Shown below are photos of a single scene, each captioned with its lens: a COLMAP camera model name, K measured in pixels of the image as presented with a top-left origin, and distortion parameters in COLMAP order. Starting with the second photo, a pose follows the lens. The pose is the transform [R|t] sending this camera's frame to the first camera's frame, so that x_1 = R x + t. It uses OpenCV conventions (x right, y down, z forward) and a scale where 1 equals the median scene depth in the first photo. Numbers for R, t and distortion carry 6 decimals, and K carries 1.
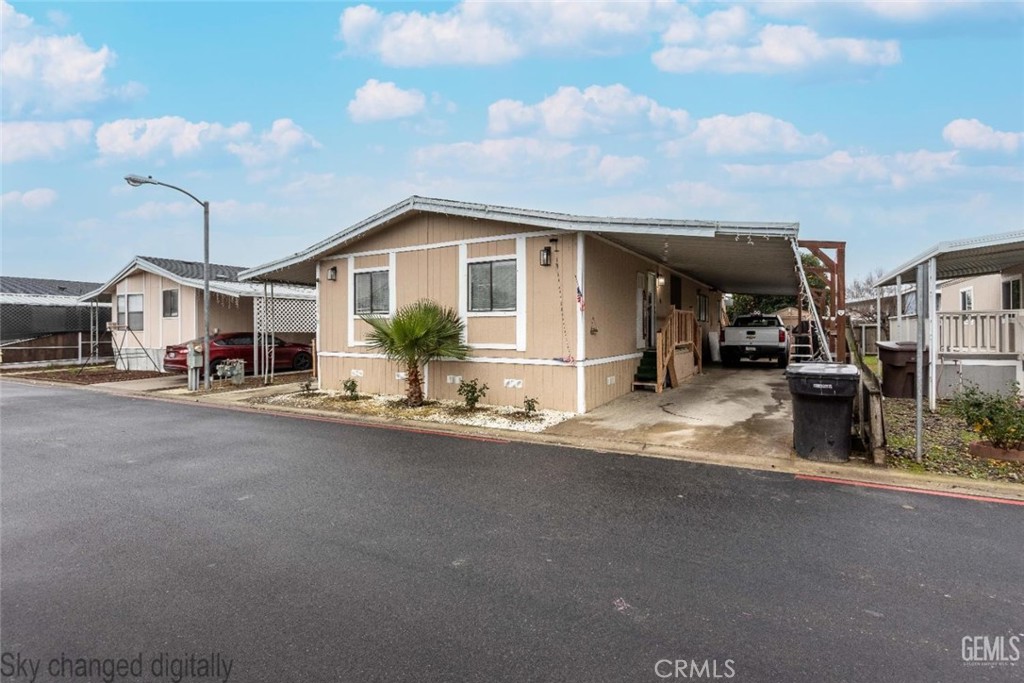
lens RADIAL K [[497.1, 0, 509.9], [0, 497.1, 338.2], [0, 0, 1]] dist [0.002874, 0.002026]
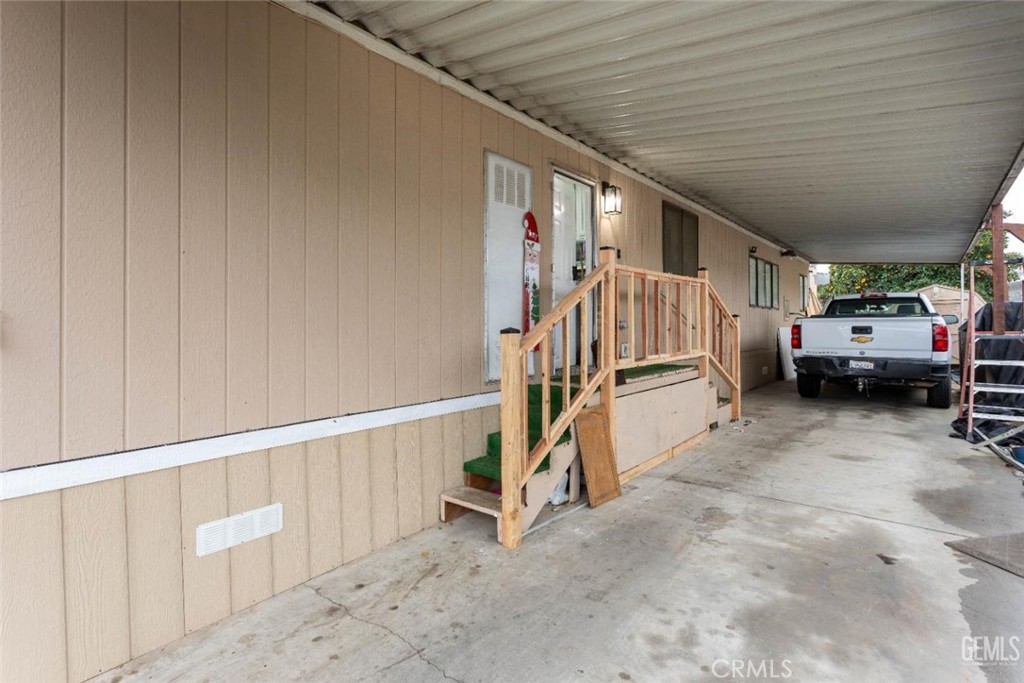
lens RADIAL K [[497.1, 0, 513.0], [0, 497.1, 334.2], [0, 0, 1]] dist [0.002874, 0.002026]
pose [[0.987286, -0.003269, -0.158919, 0.225449], [0.003213, 0.999995, -0.000612, -0.007060], [0.158921, 0.000093, 0.987291, 0.464880]]
